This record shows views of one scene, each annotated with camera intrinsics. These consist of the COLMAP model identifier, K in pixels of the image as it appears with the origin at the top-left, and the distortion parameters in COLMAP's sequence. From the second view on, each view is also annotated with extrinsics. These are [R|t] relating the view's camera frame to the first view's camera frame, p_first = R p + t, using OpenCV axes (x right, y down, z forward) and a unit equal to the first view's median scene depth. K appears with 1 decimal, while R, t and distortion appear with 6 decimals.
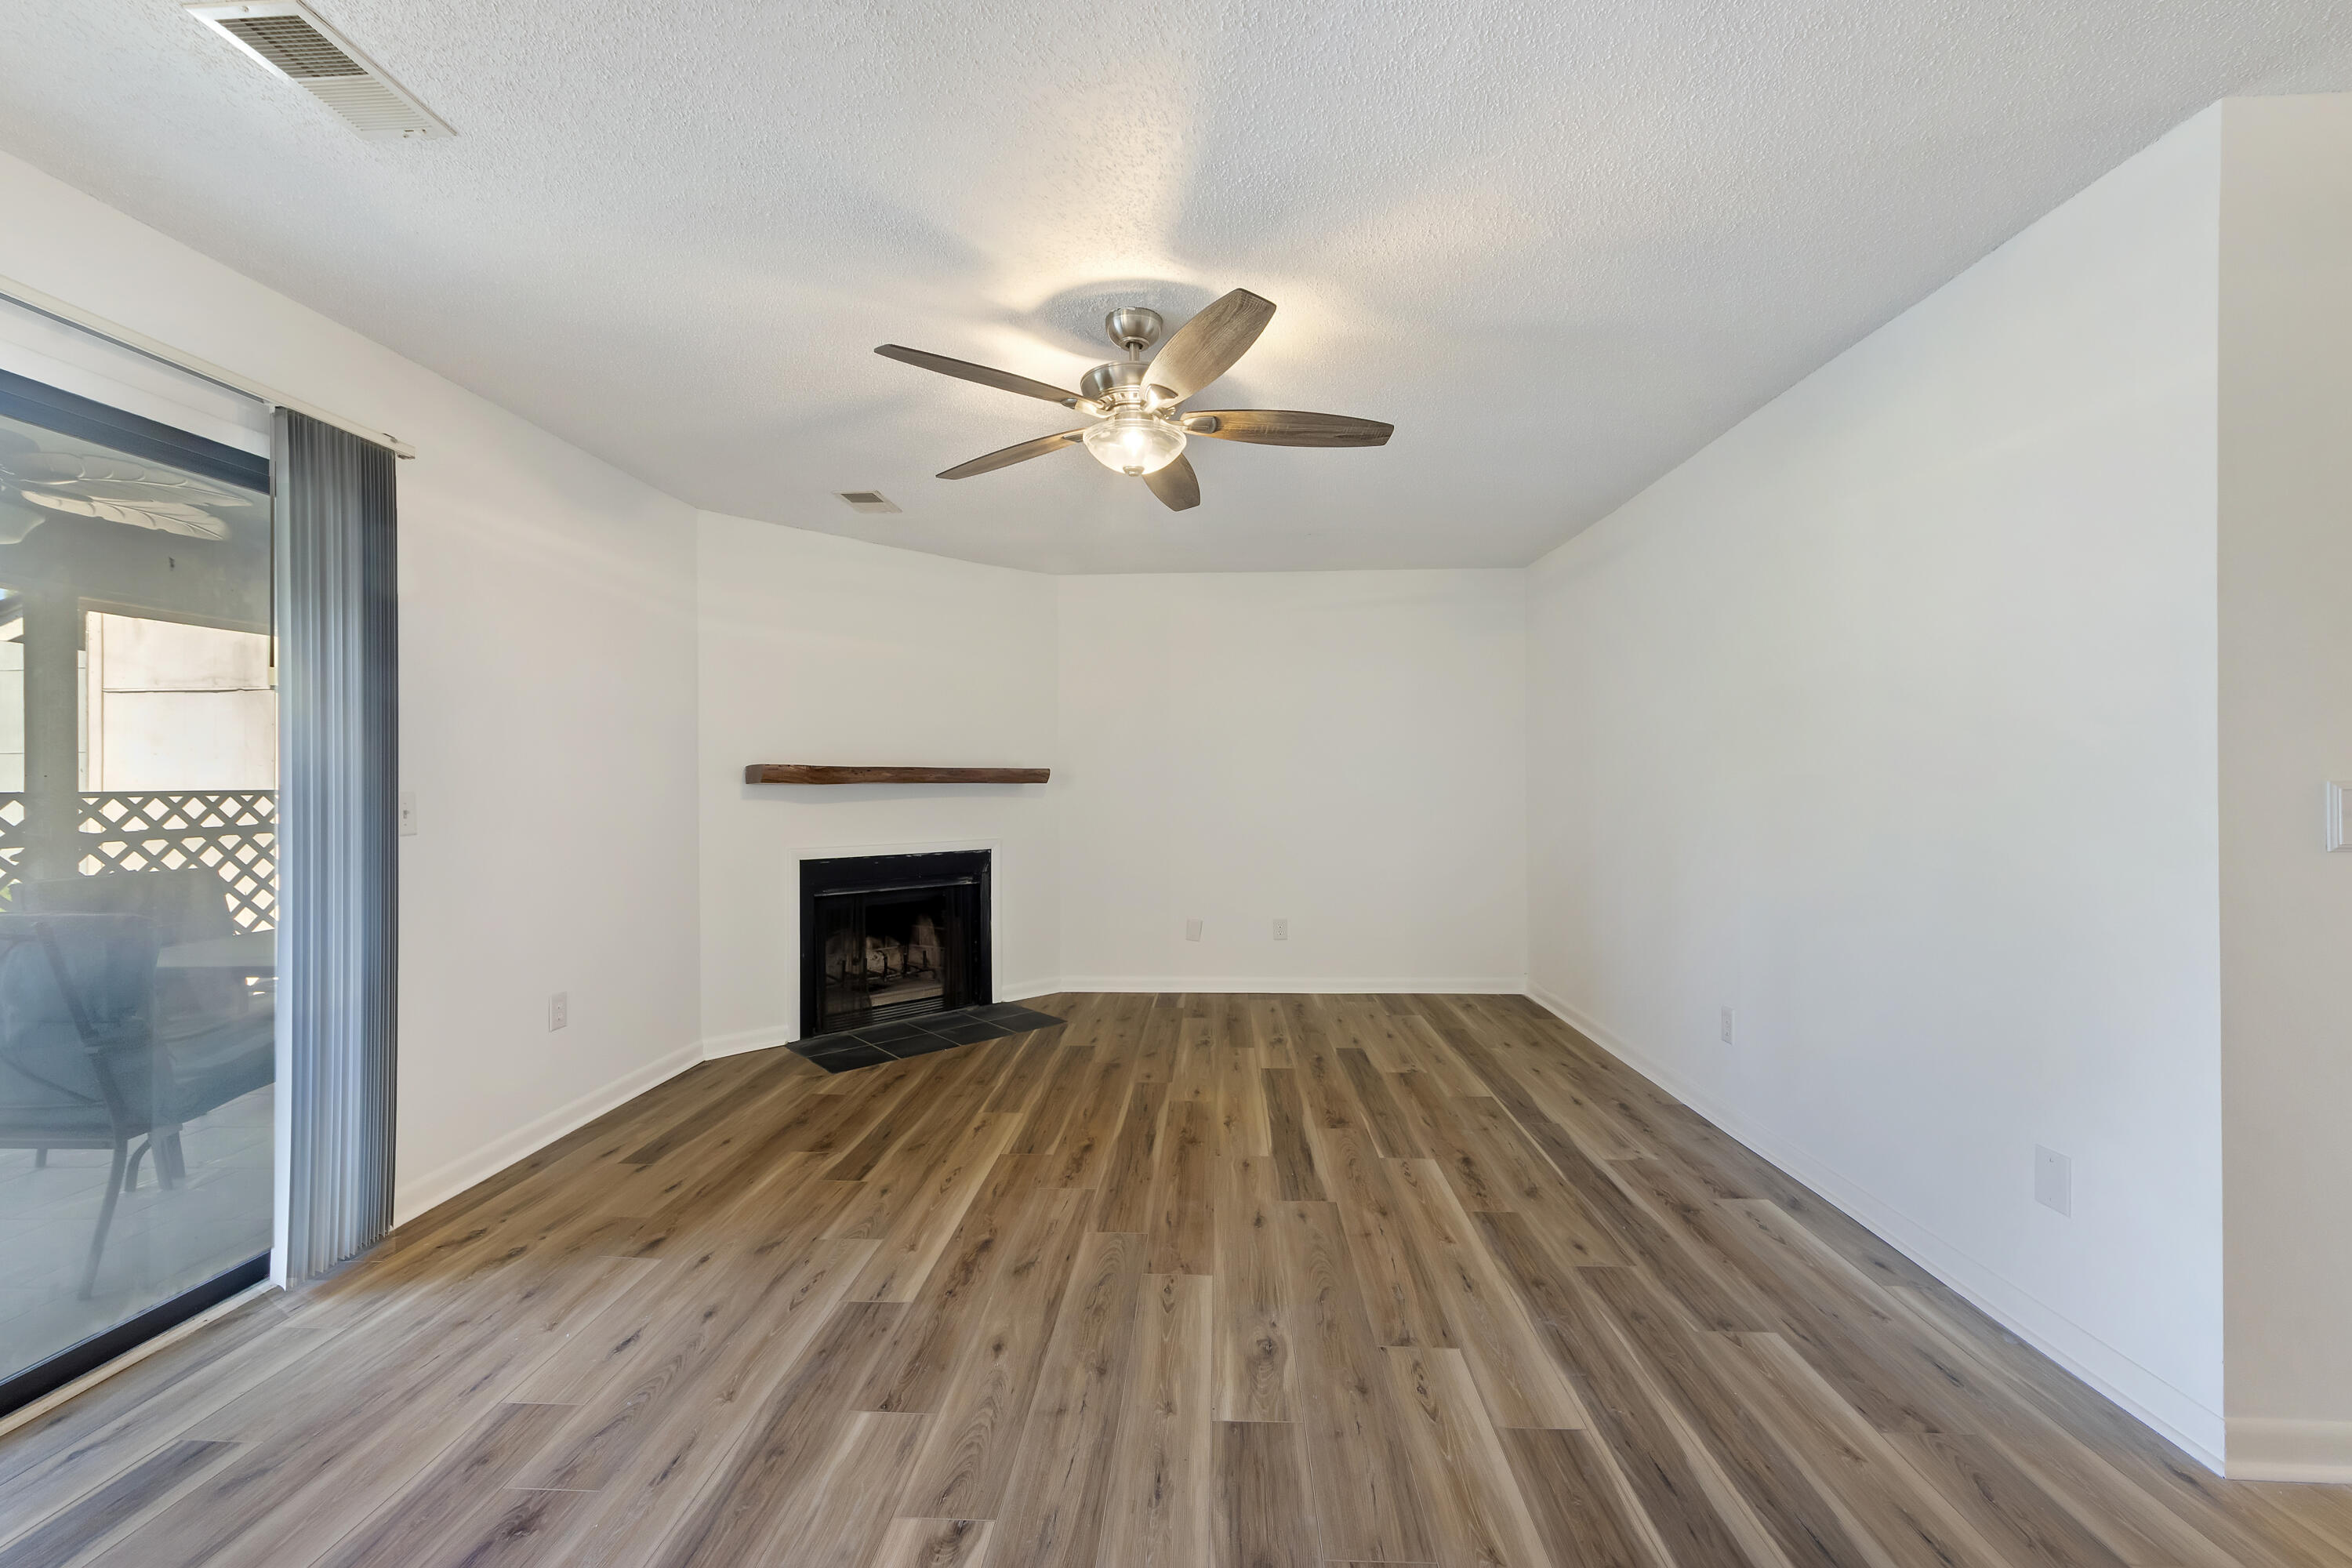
lens RADIAL K [[891.6, 0, 1176.0], [0, 891.6, 784.0], [0, 0, 1]] dist [0.011535, -0.009602]
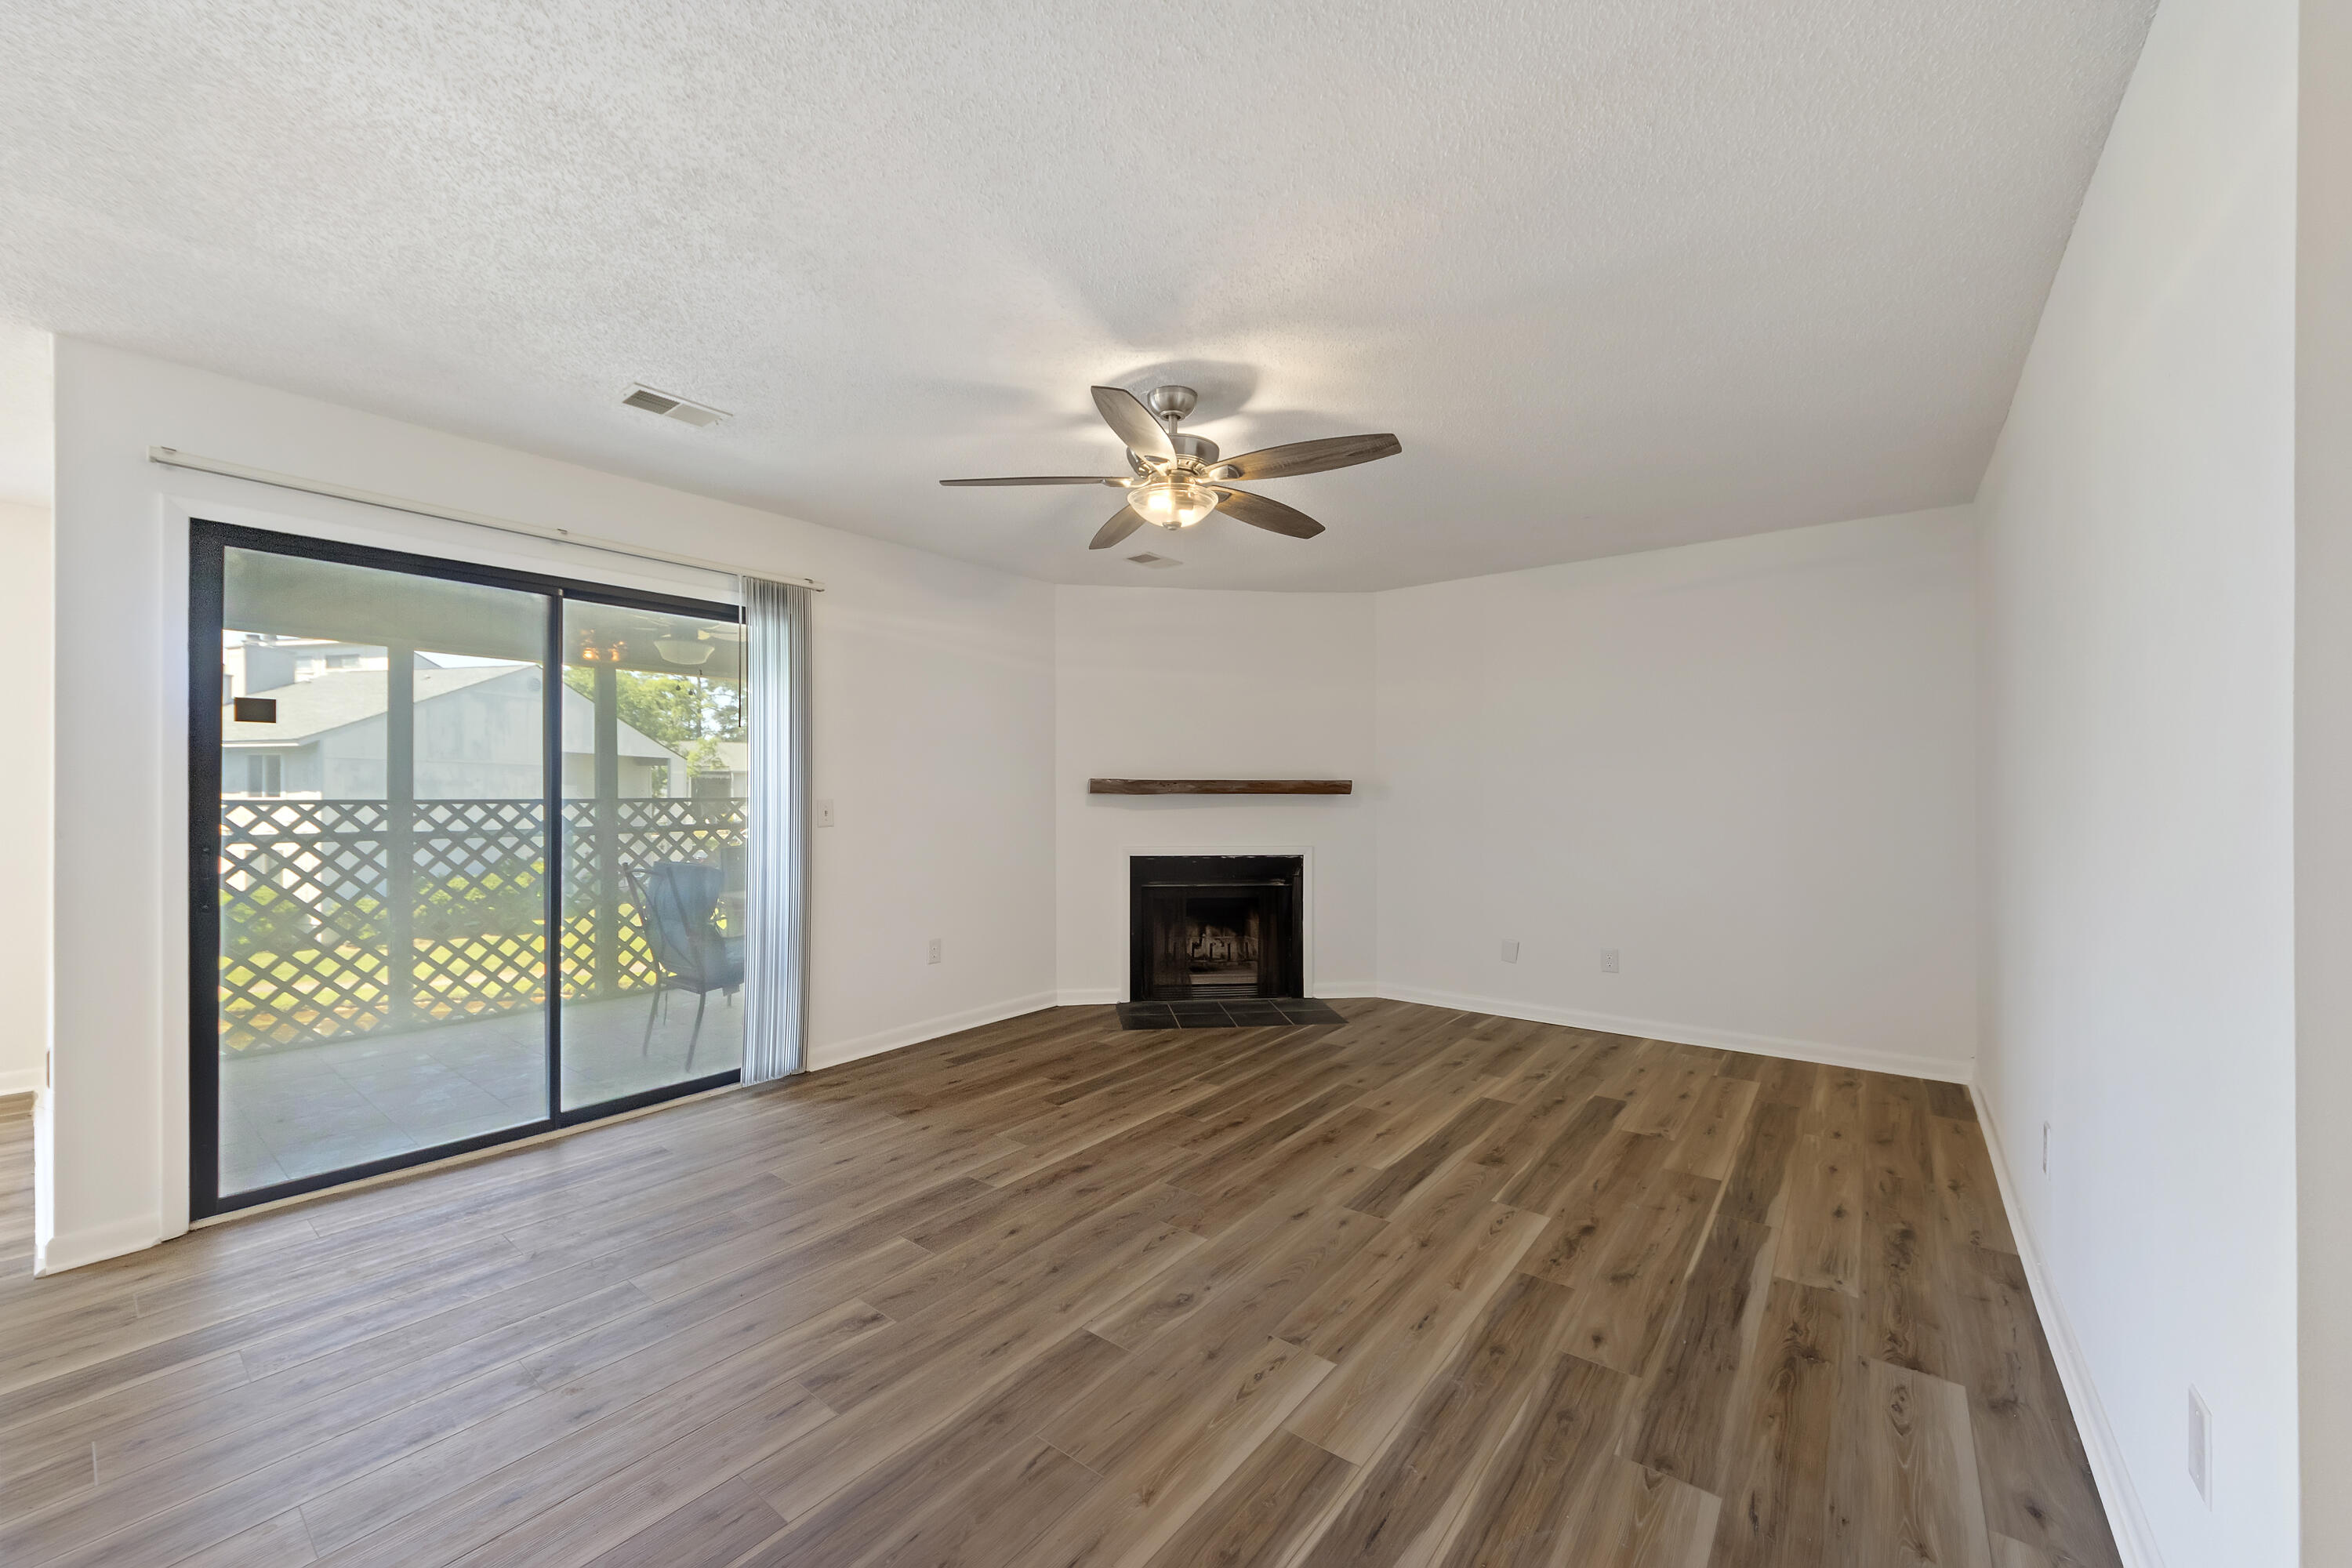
lens RADIAL K [[891.6, 0, 1176.0], [0, 891.6, 784.0], [0, 0, 1]] dist [0.011535, -0.009602]
pose [[0.816380, -0.002699, -0.577508, 0.506906], [-0.002420, 0.999964, -0.008093, -0.005662], [0.577510, 0.008005, 0.816345, 0.051339]]
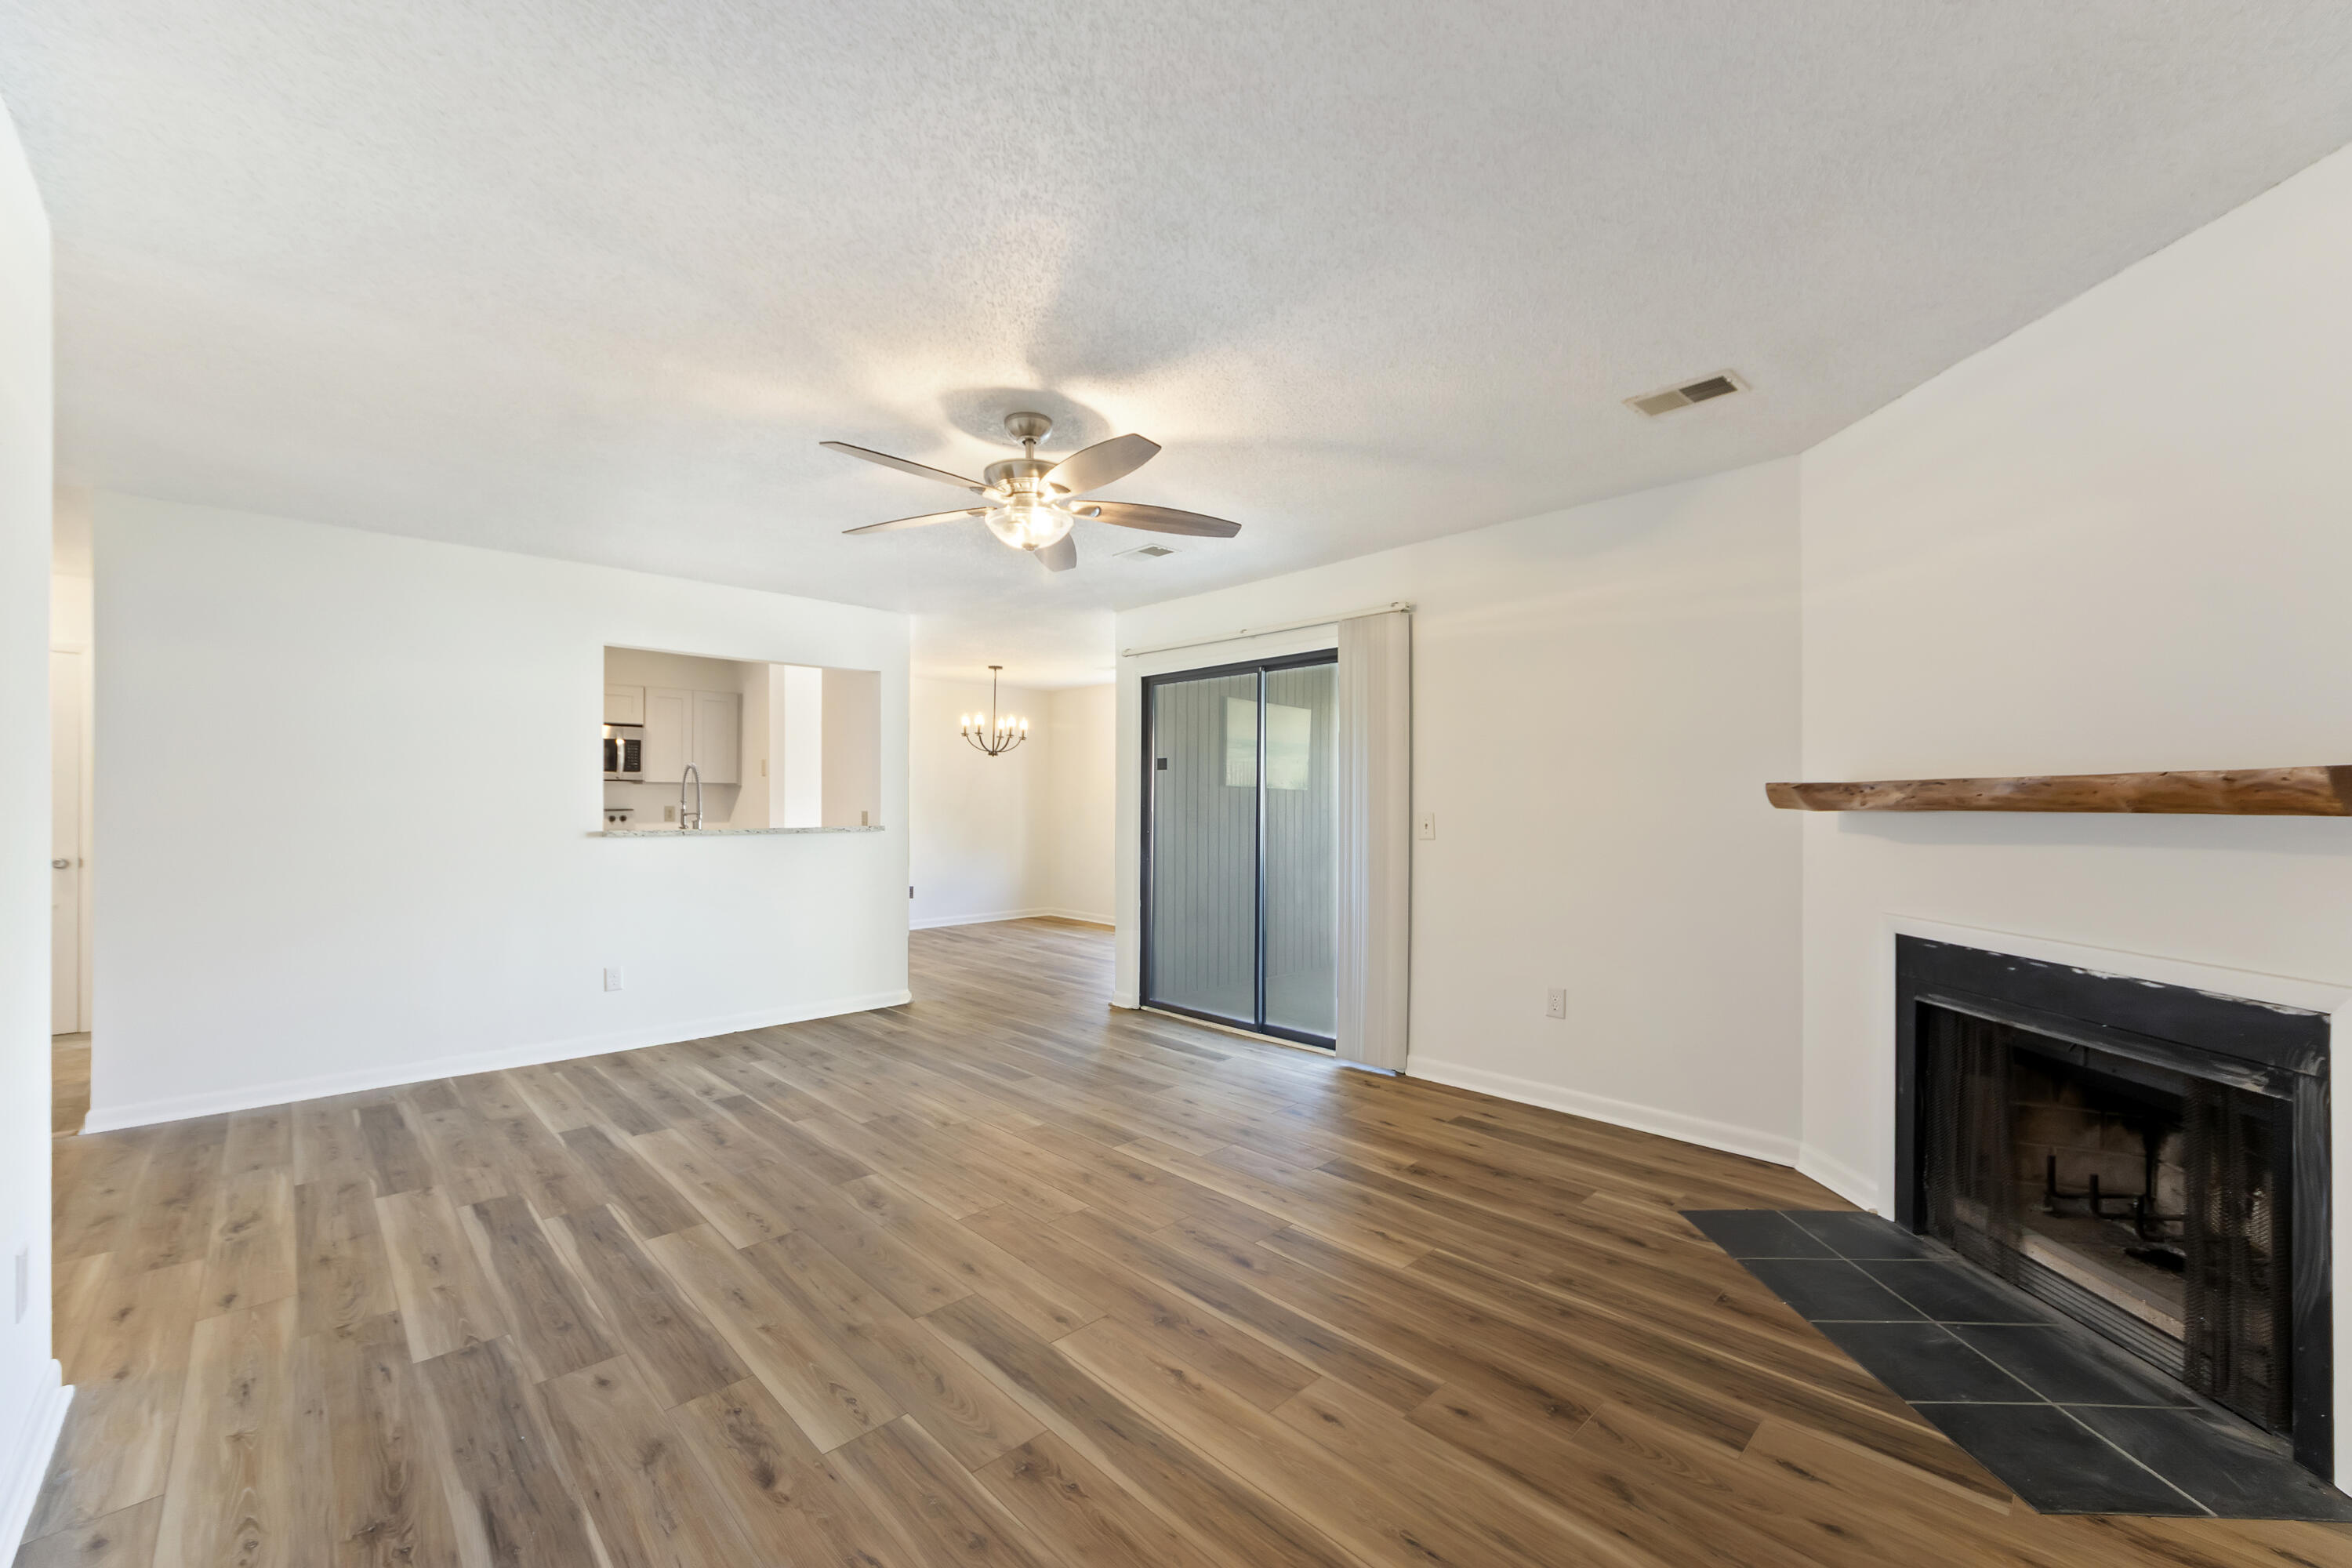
lens RADIAL K [[928.5, 0, 1174.3], [0, 928.5, 791.2], [0, 0, 1]] dist [-0.000405, 0.000008]
pose [[-0.683440, -0.006921, -0.729974, 0.587623], [0.000508, 0.999950, -0.009955, -0.010529], [0.730007, -0.007174, -0.683402, 1.610695]]
